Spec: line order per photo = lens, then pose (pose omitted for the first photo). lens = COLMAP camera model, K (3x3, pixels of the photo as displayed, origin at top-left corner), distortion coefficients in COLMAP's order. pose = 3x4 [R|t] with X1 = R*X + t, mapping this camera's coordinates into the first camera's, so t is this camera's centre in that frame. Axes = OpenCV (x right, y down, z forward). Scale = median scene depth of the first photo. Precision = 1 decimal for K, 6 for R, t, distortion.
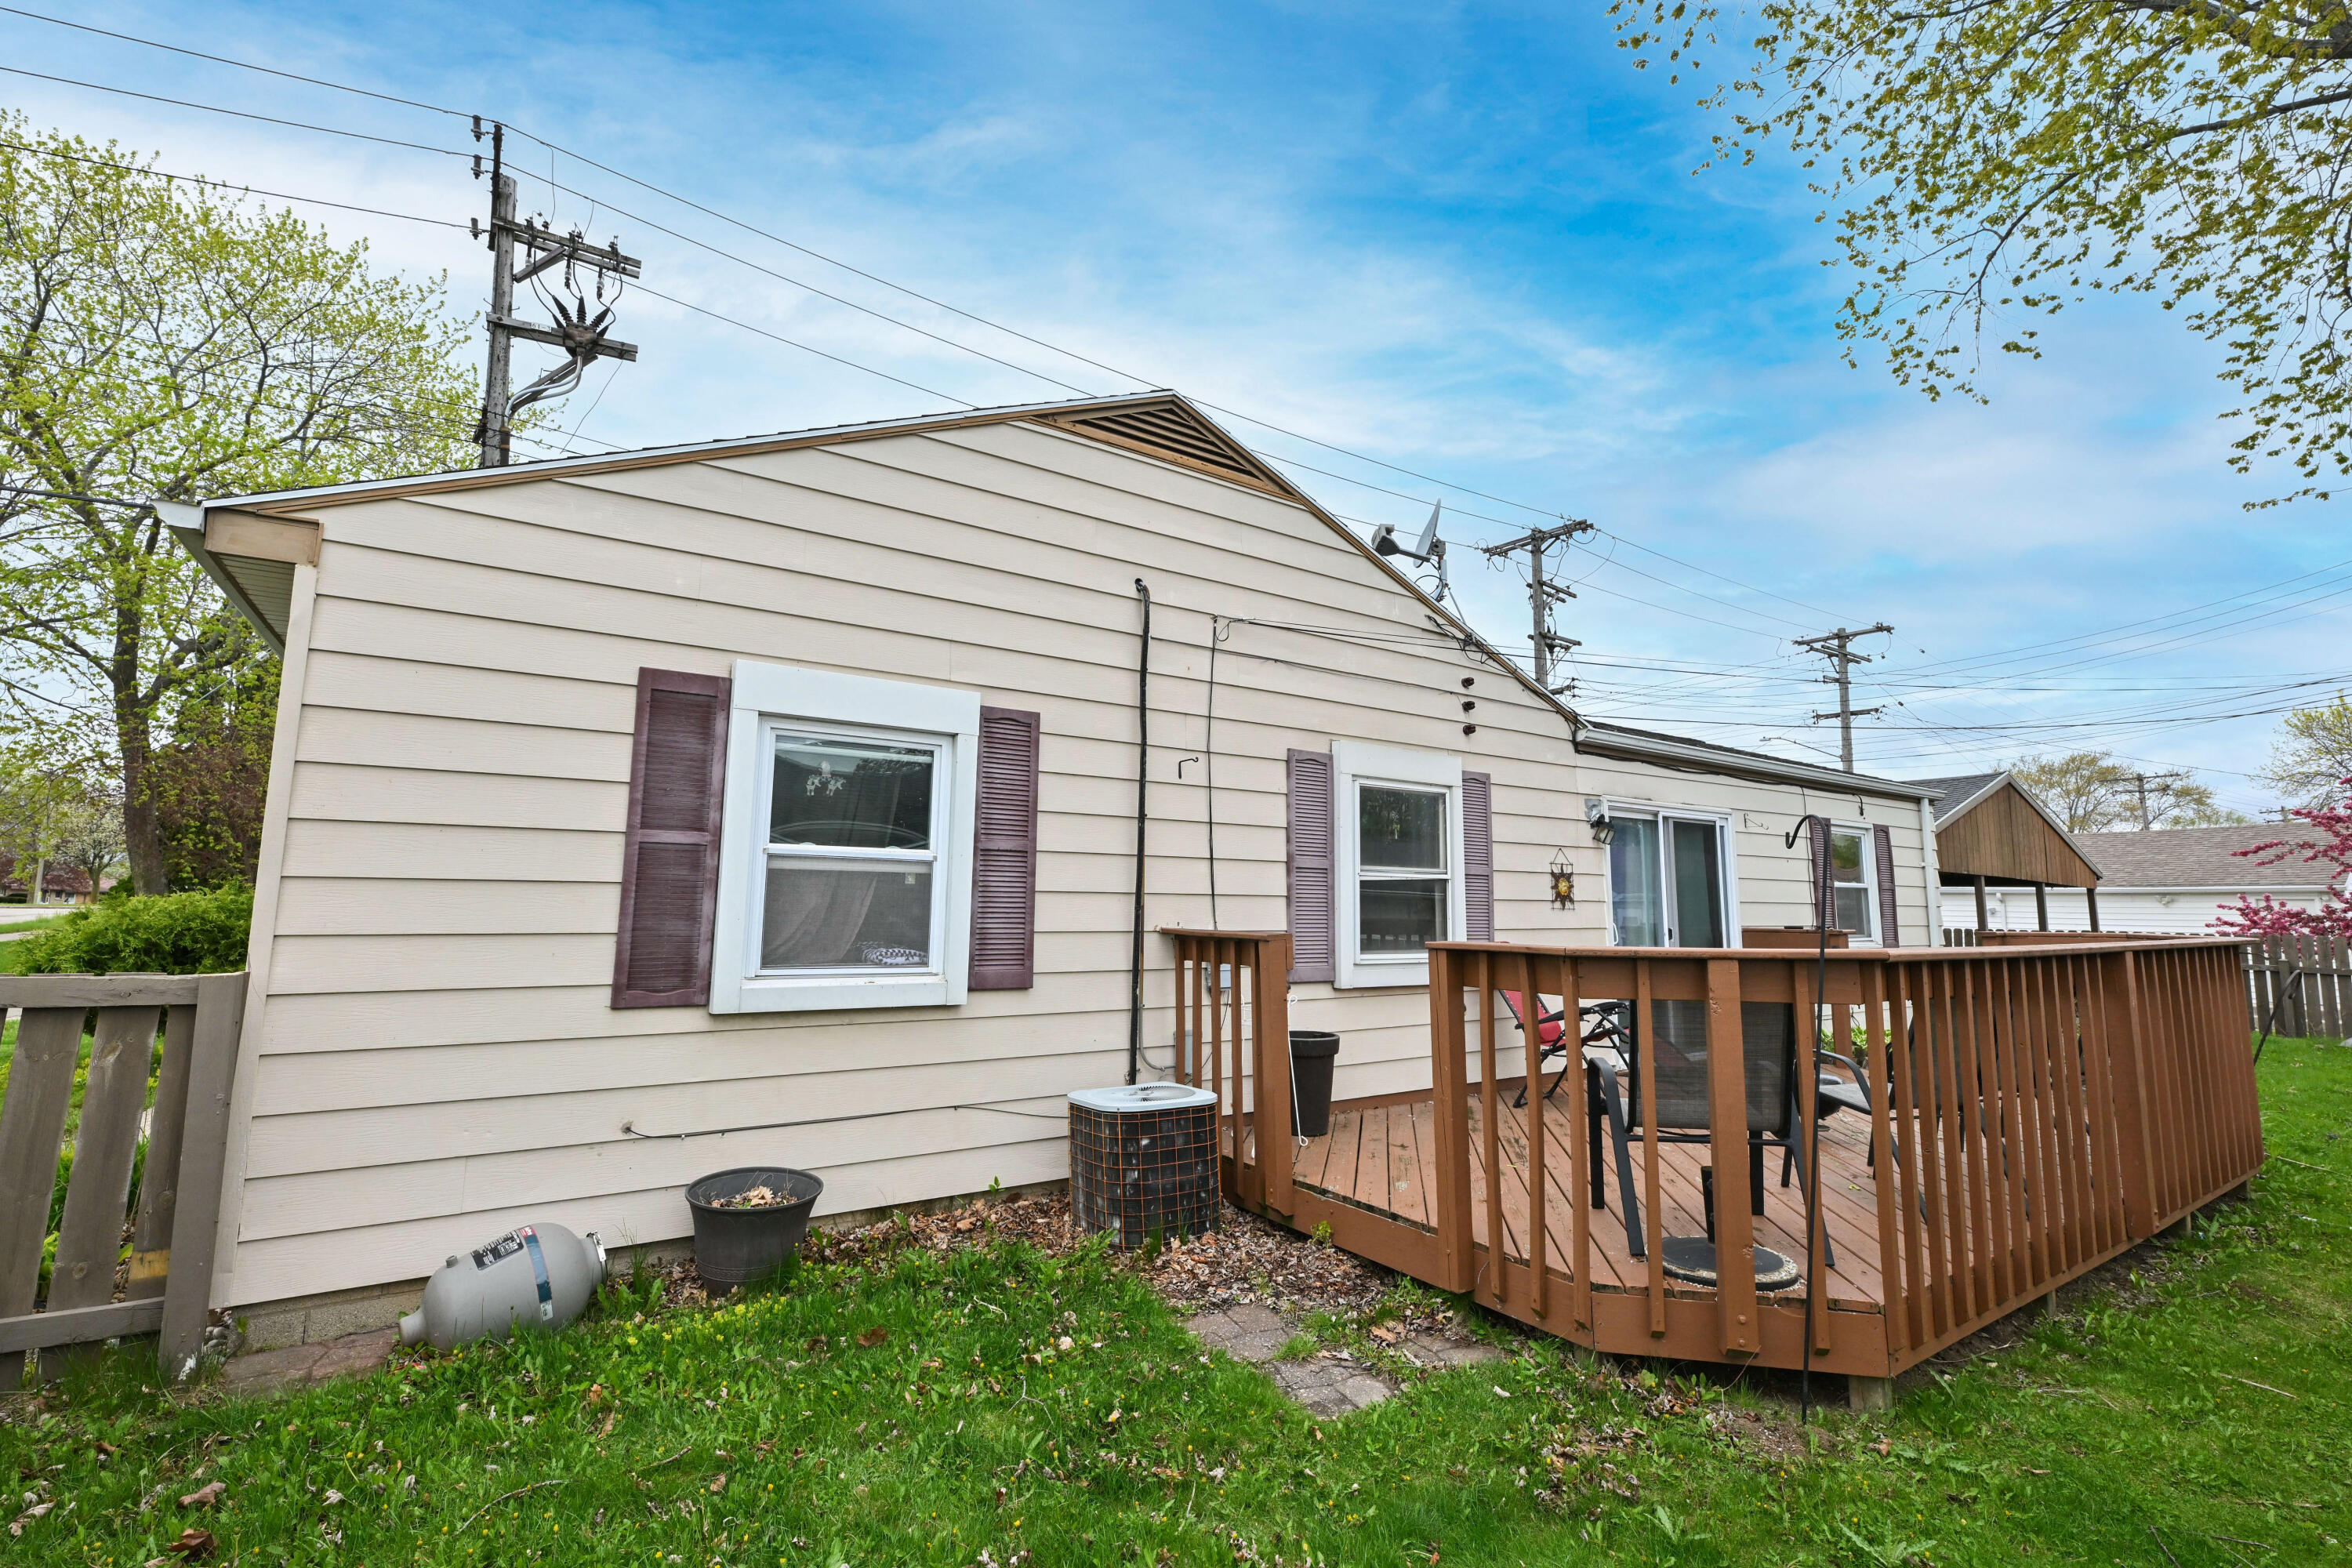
lens RADIAL K [[1058.3, 0, 1238.8], [0, 1058.3, 785.7], [0, 0, 1]] dist [0.000275, 0.000161]
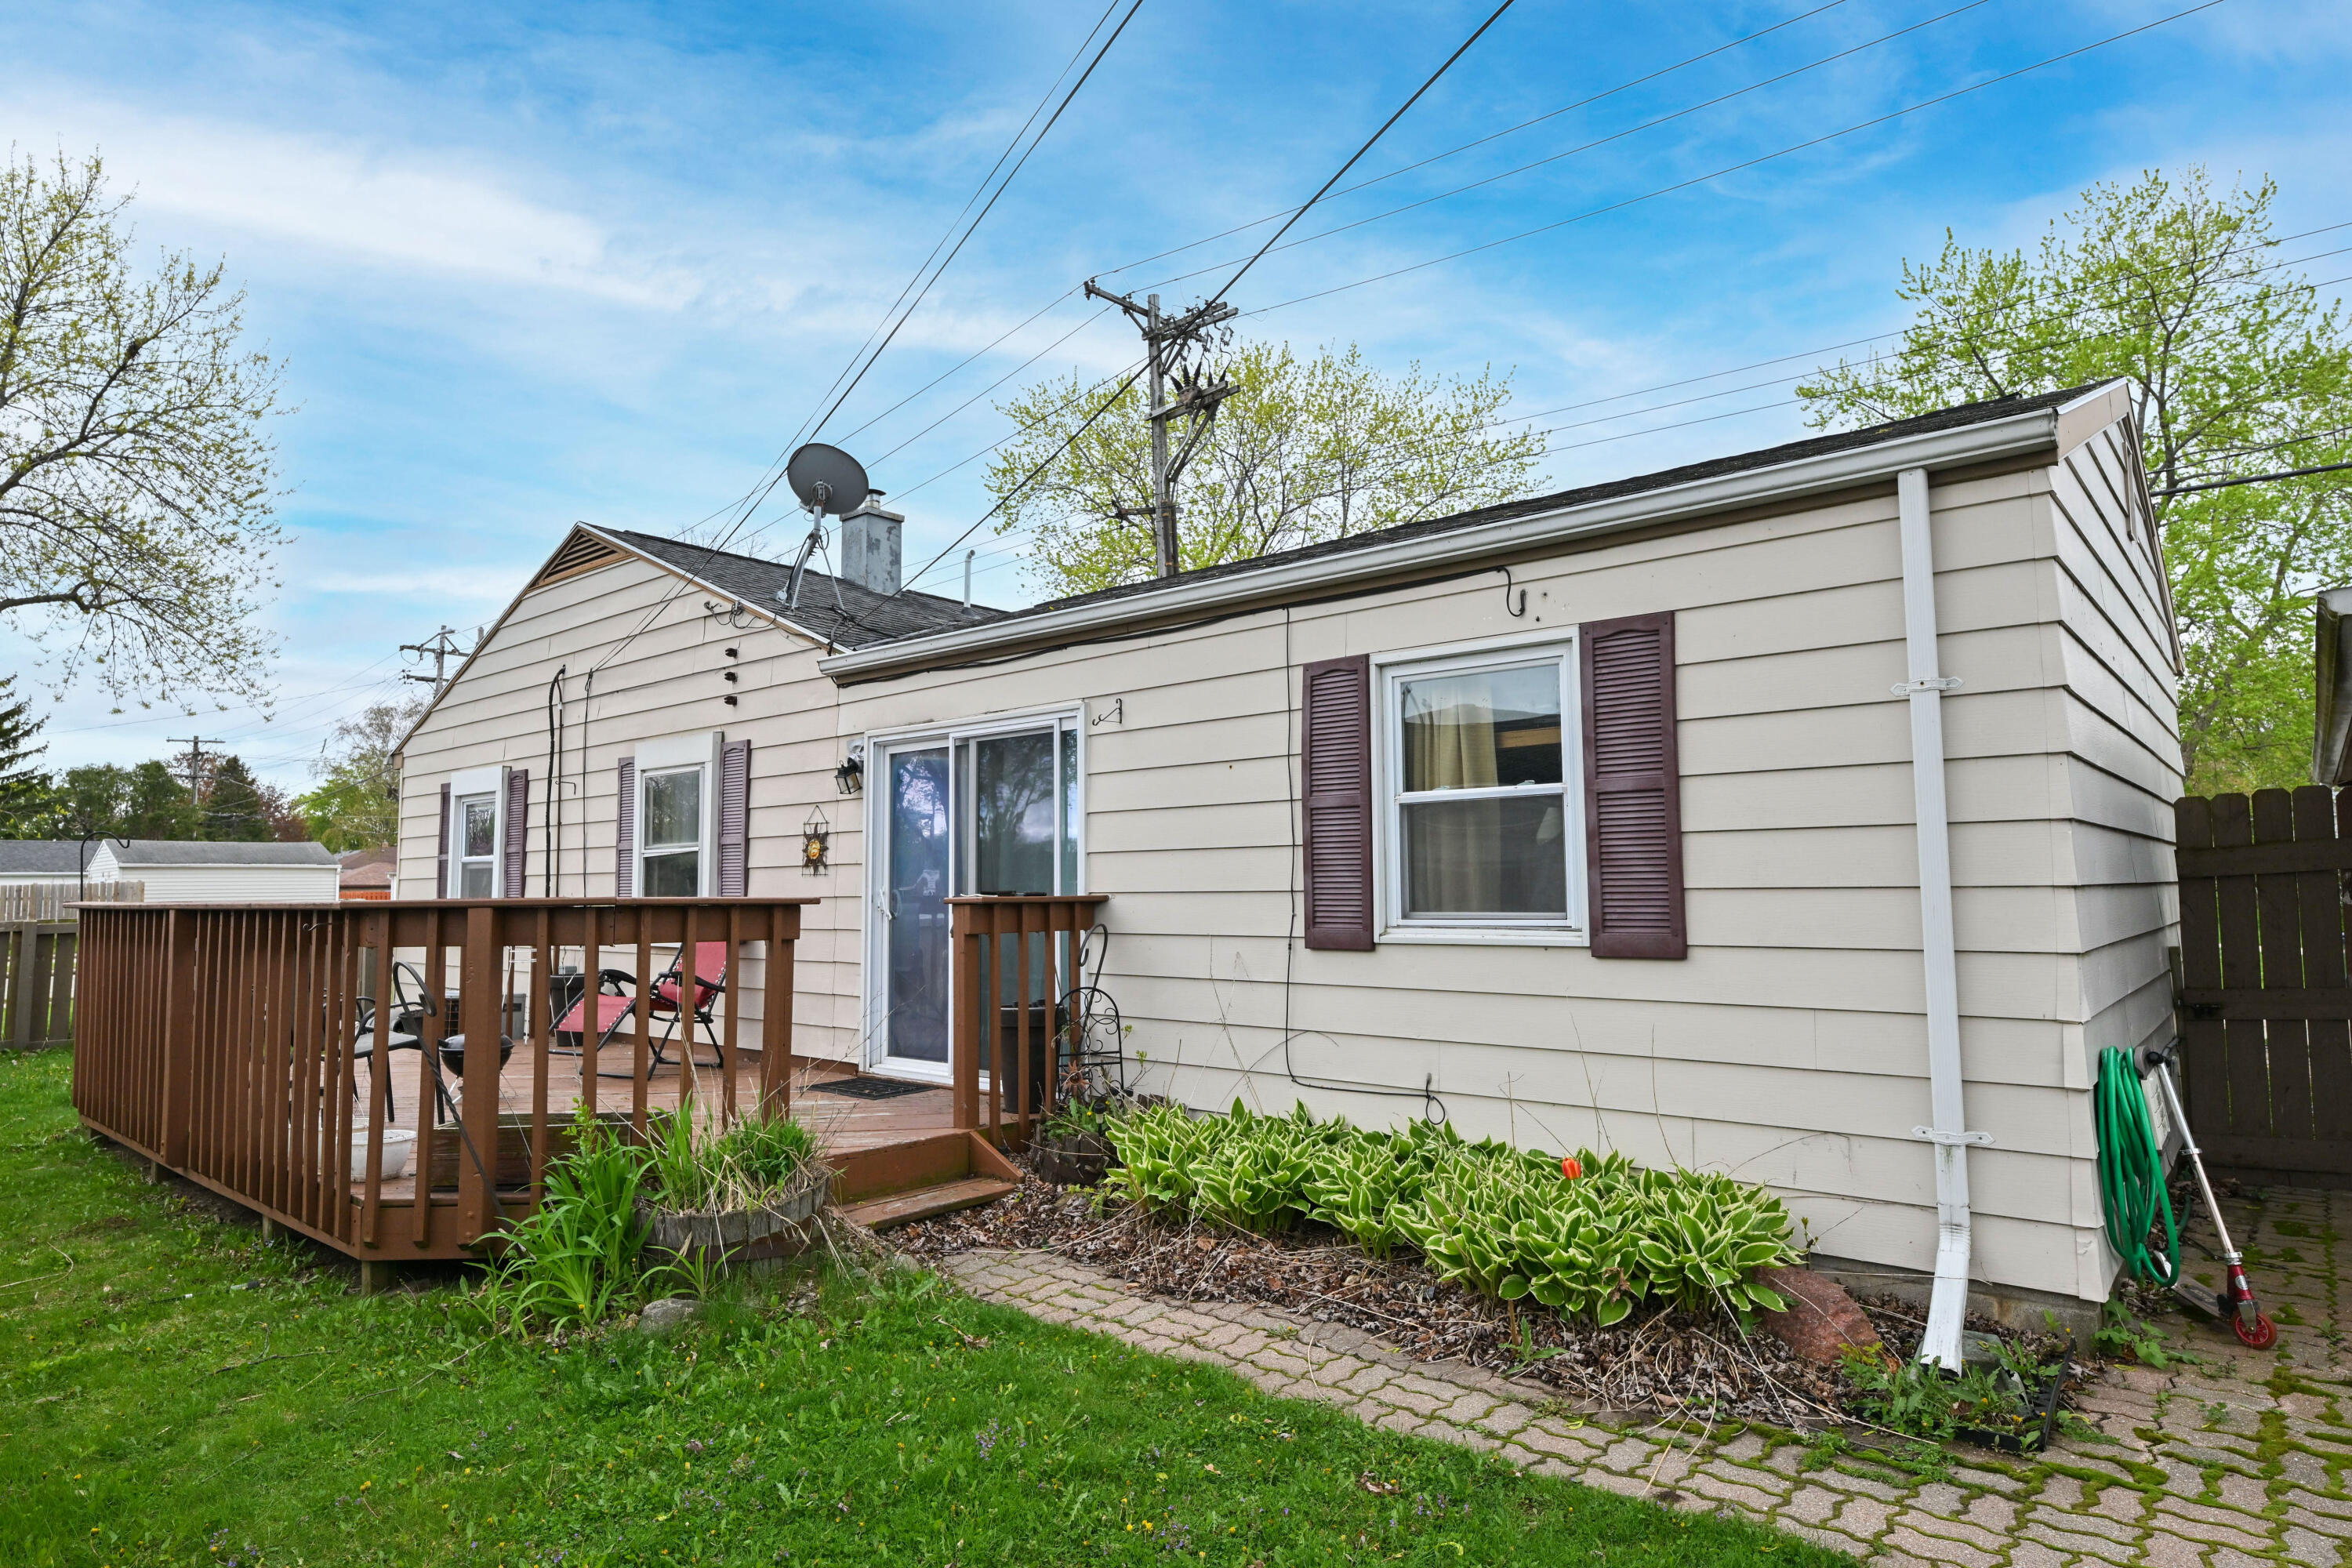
lens RADIAL K [[1305.0, 0, 1176.0], [0, 1305.0, 784.0], [0, 0, 1]] dist [0.005870, 0.002170]
pose [[0.235058, -0.075325, -0.969058, 1.491438], [0.142248, 0.988924, -0.042365, 0.136217], [0.961516, -0.127889, 0.243169, 1.078039]]
